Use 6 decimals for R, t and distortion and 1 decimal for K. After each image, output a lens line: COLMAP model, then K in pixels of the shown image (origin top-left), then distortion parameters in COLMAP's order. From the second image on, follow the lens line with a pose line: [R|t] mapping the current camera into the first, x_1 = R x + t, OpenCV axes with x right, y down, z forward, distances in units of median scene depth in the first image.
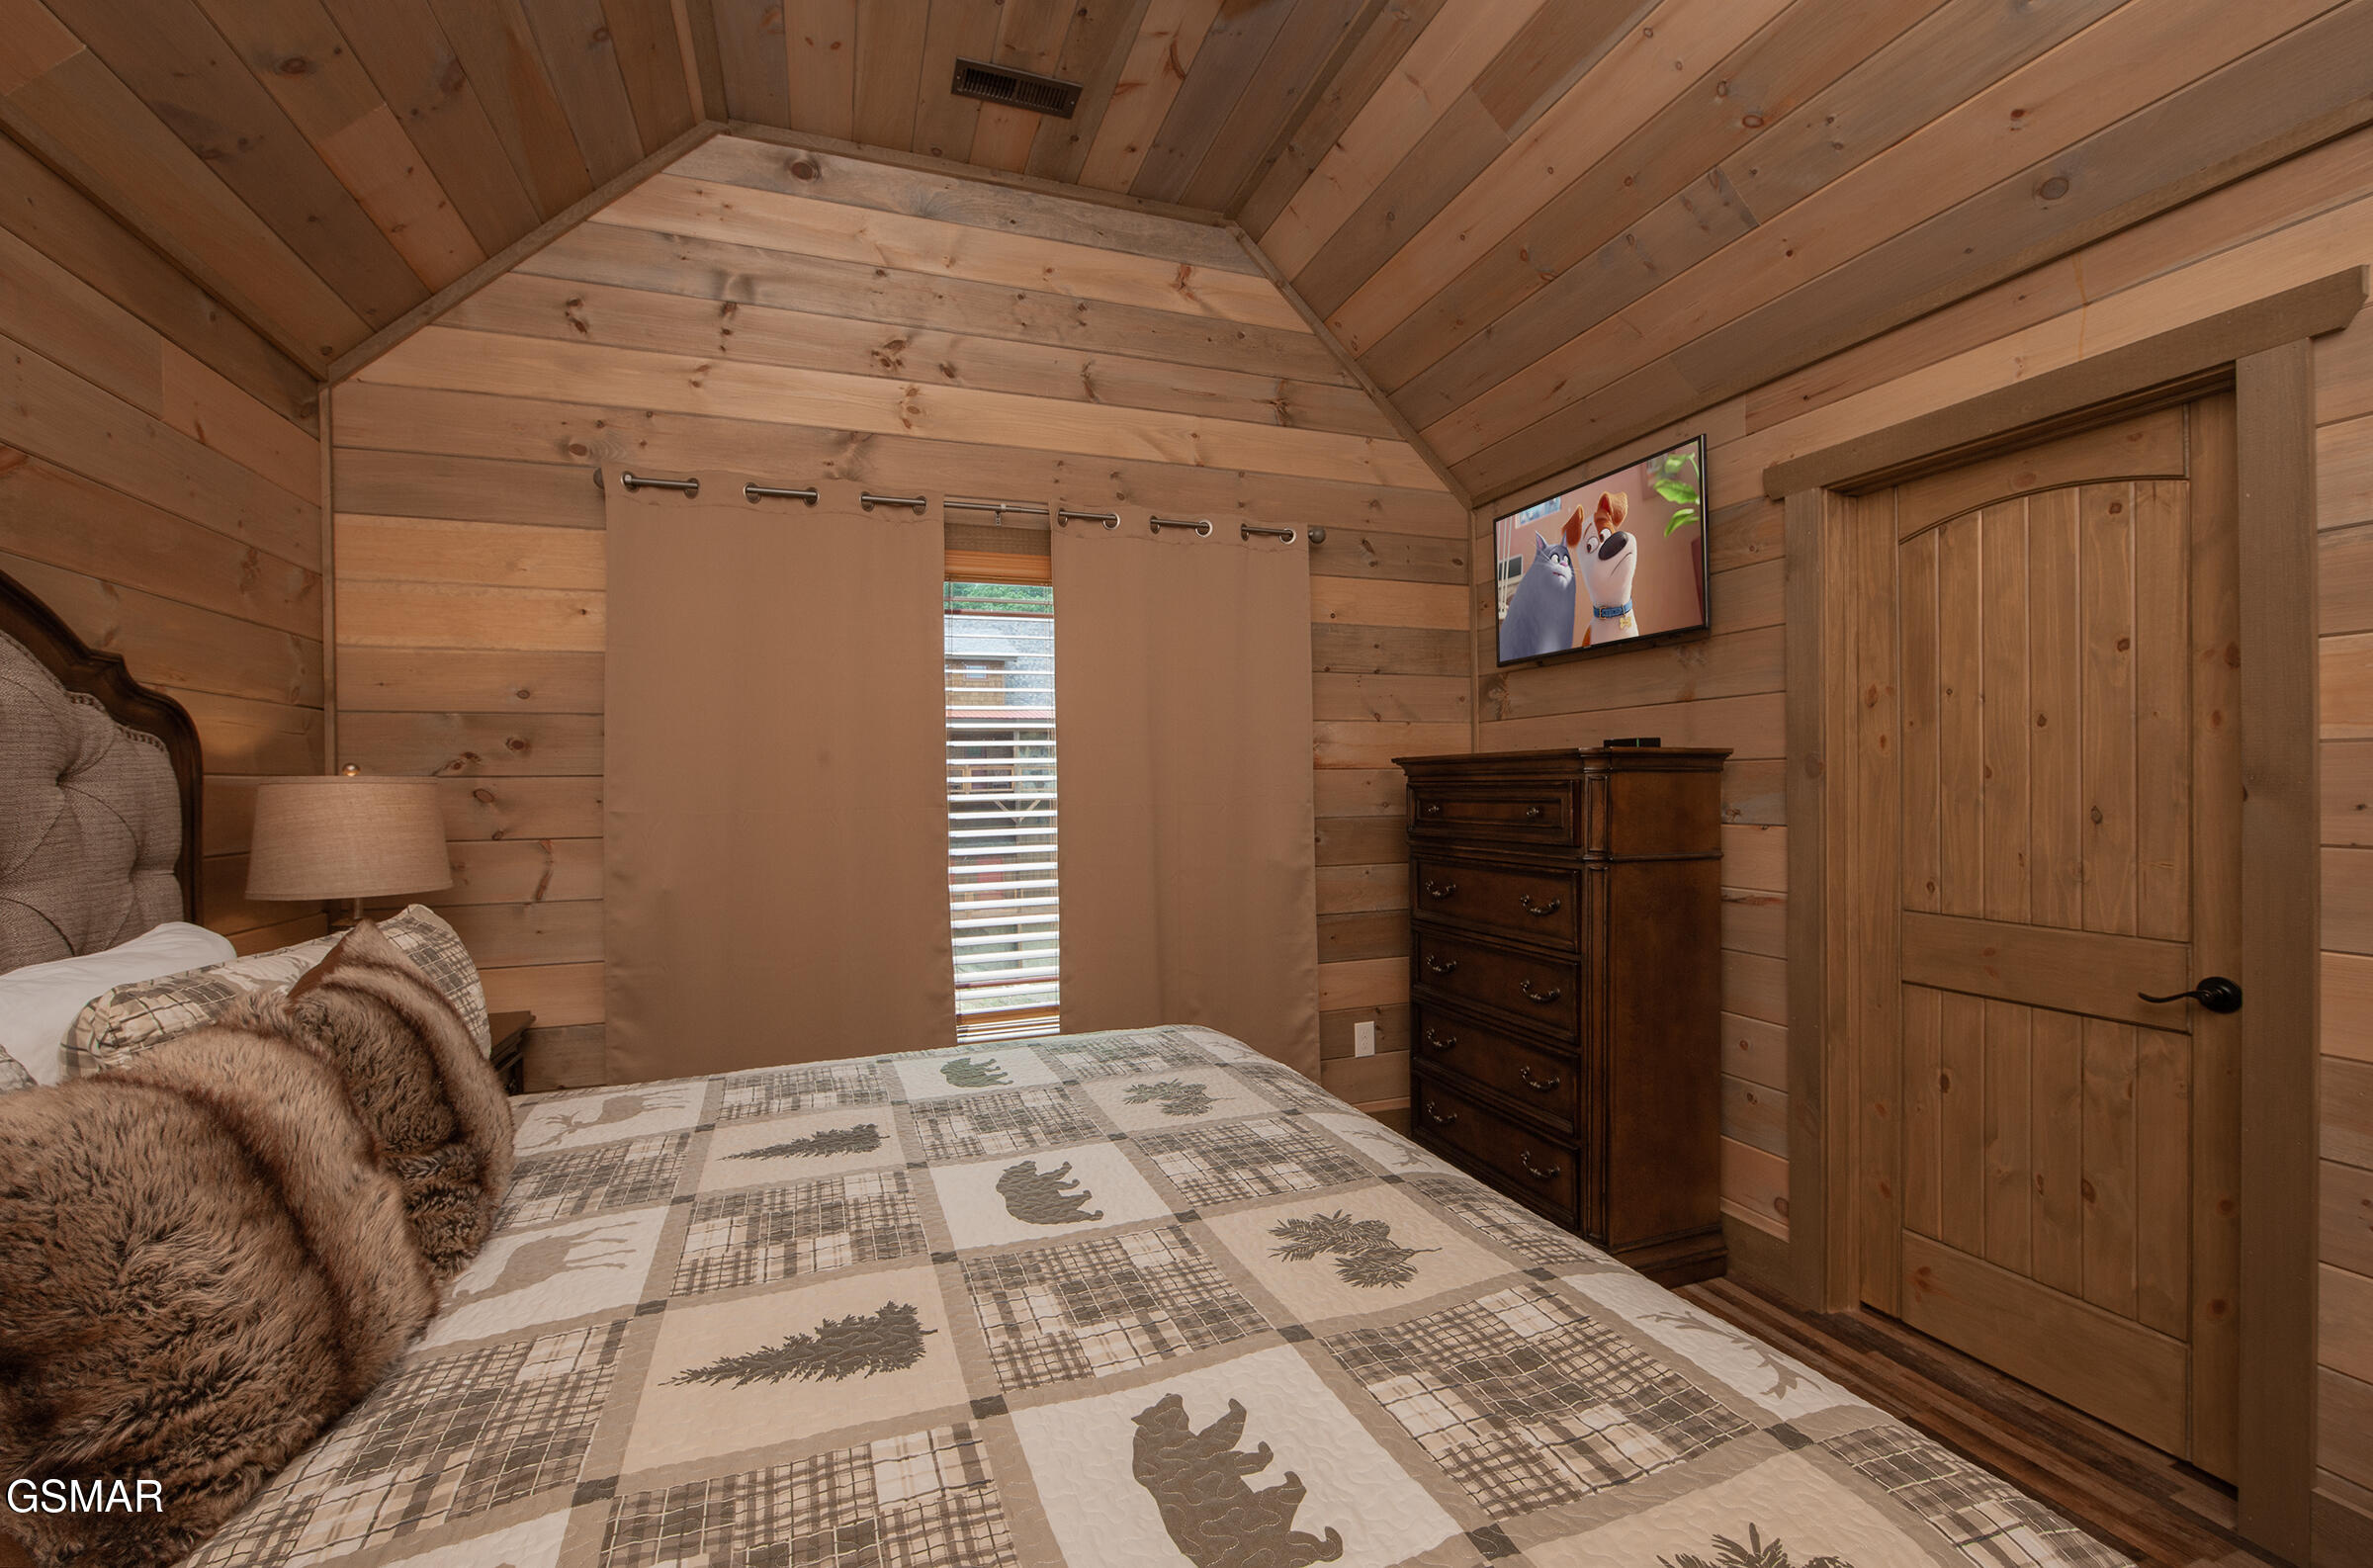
lens RADIAL K [[999.2, 0, 1190.8], [0, 999.2, 791.8], [0, 0, 1]] dist [-0.000339, -0.000091]
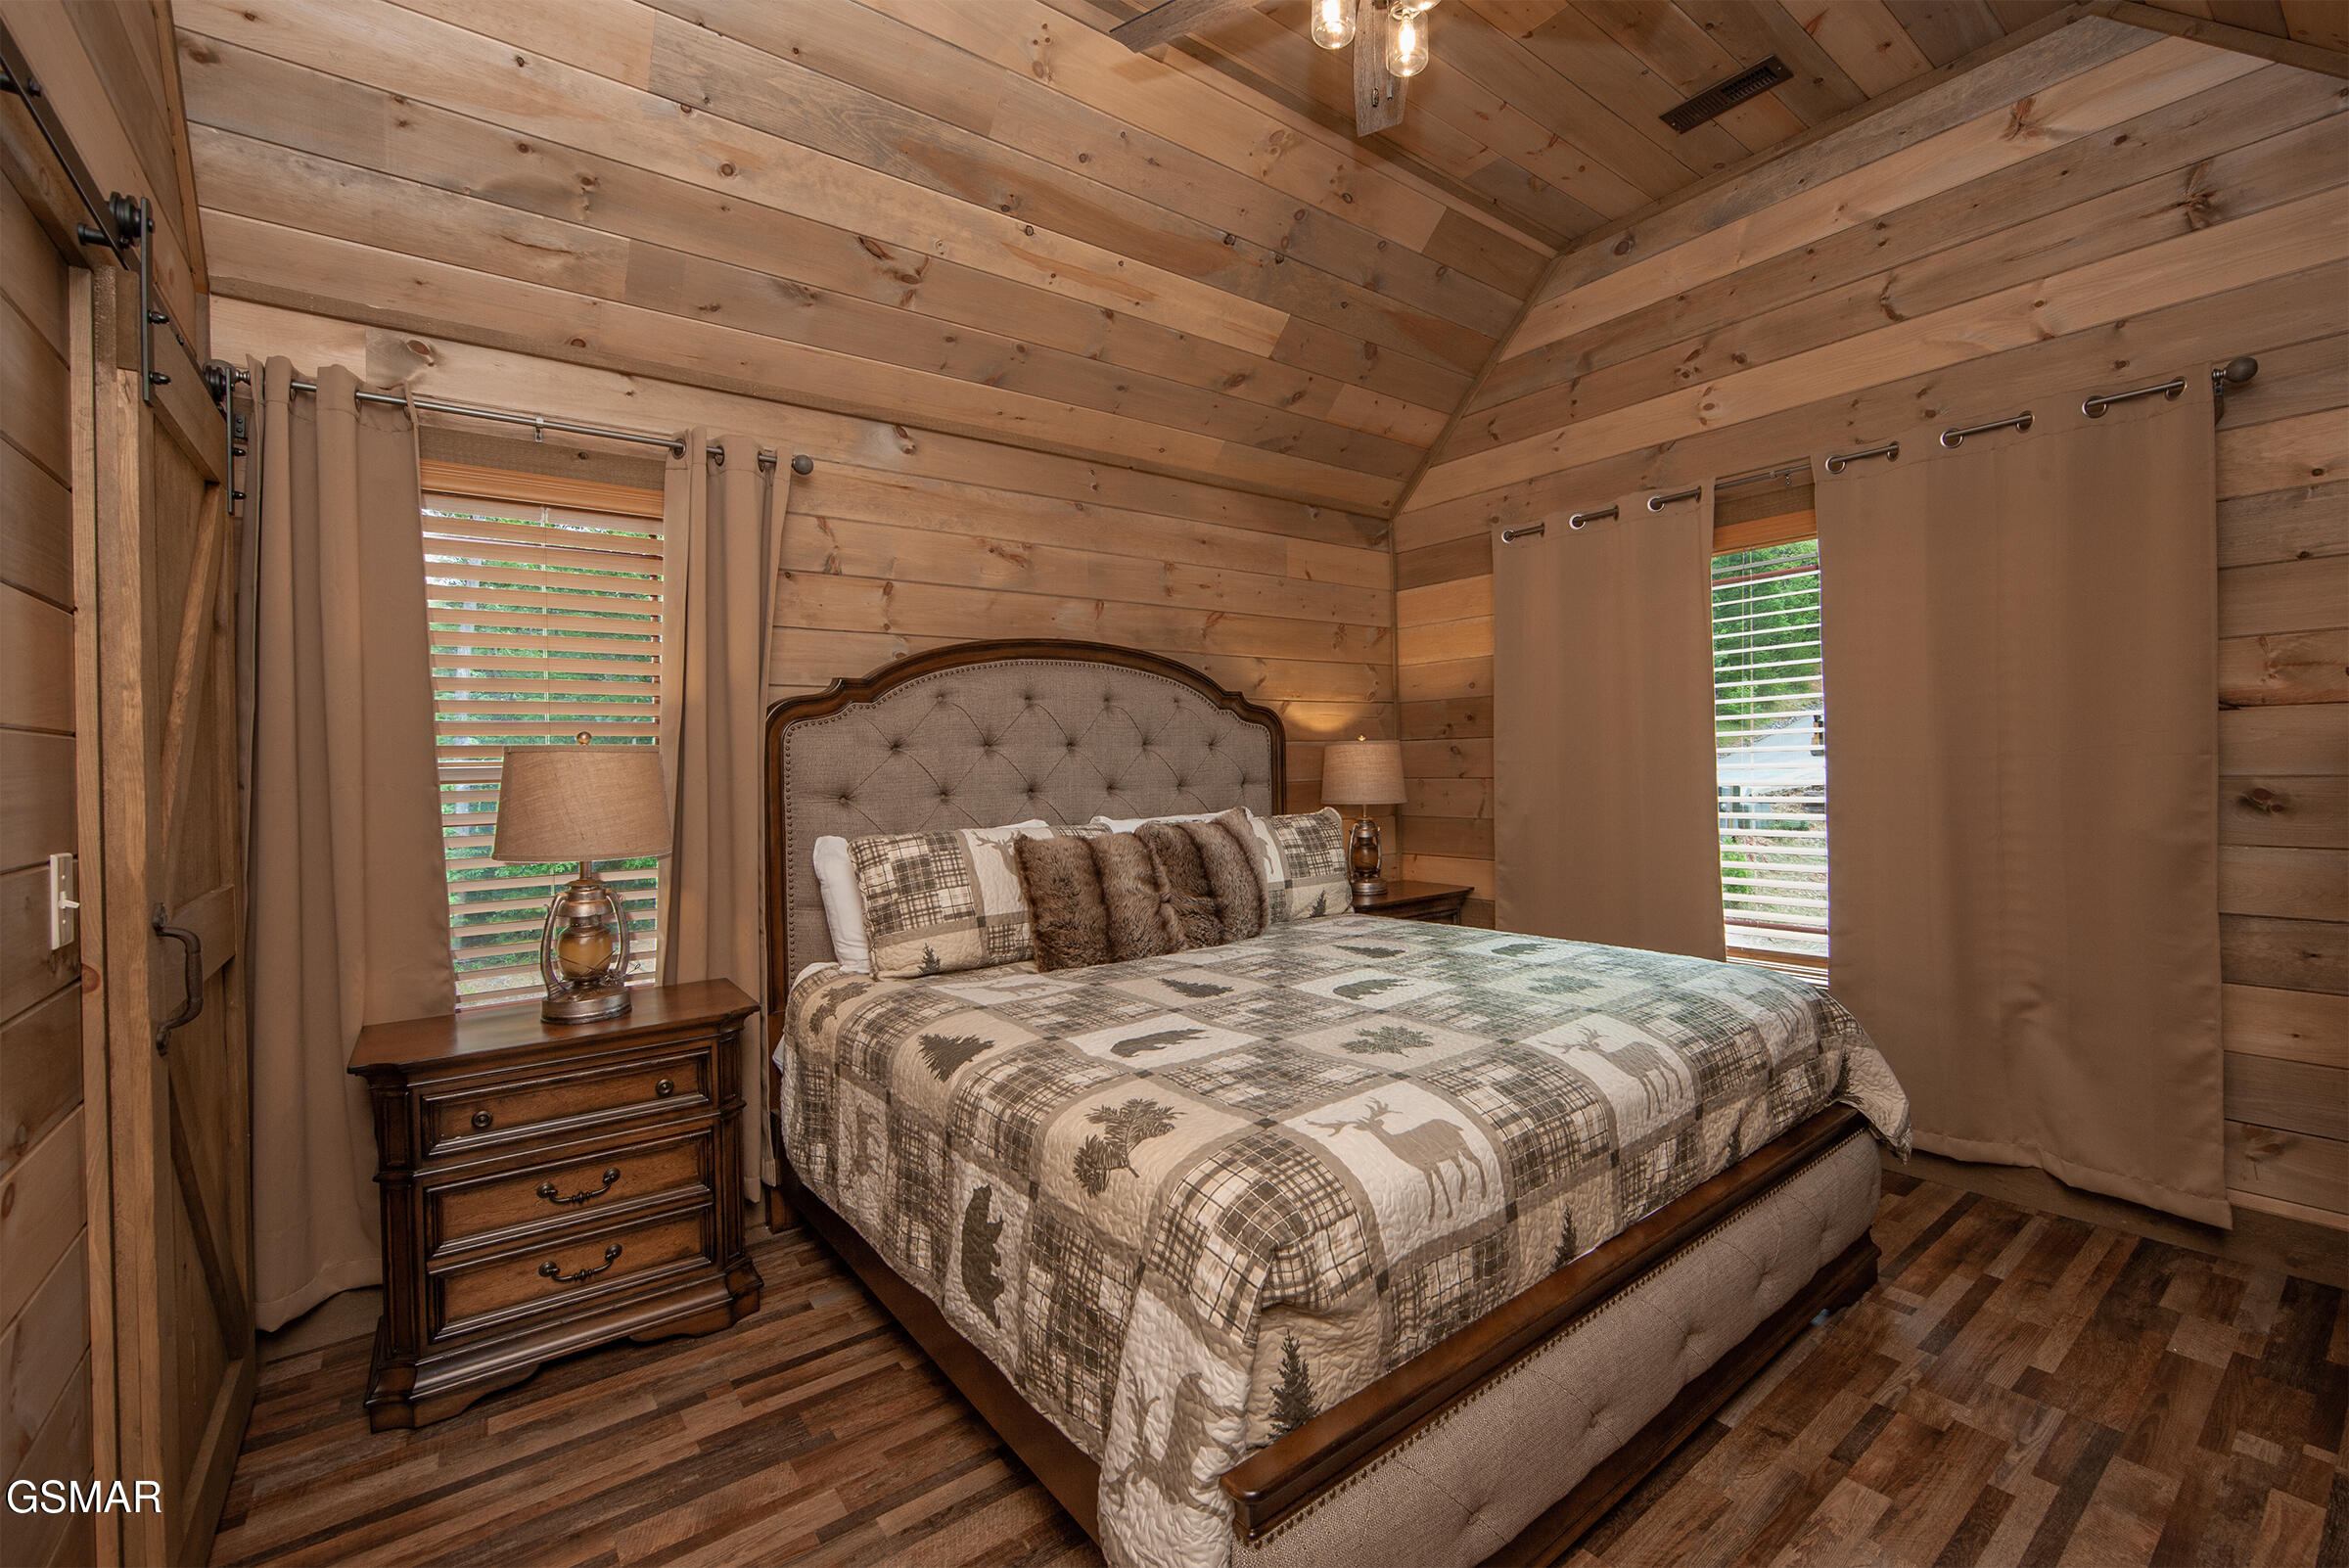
lens RADIAL K [[941.3, 0, 1174.5], [0, 941.3, 784.0], [0, 0, 1]] dist [-0.013835, 0.000142]
pose [[0.301220, 0.029105, -0.953110, 0.617208], [0.010330, 0.999376, 0.033782, 0.002149], [0.953499, -0.020021, 0.300731, 0.110739]]
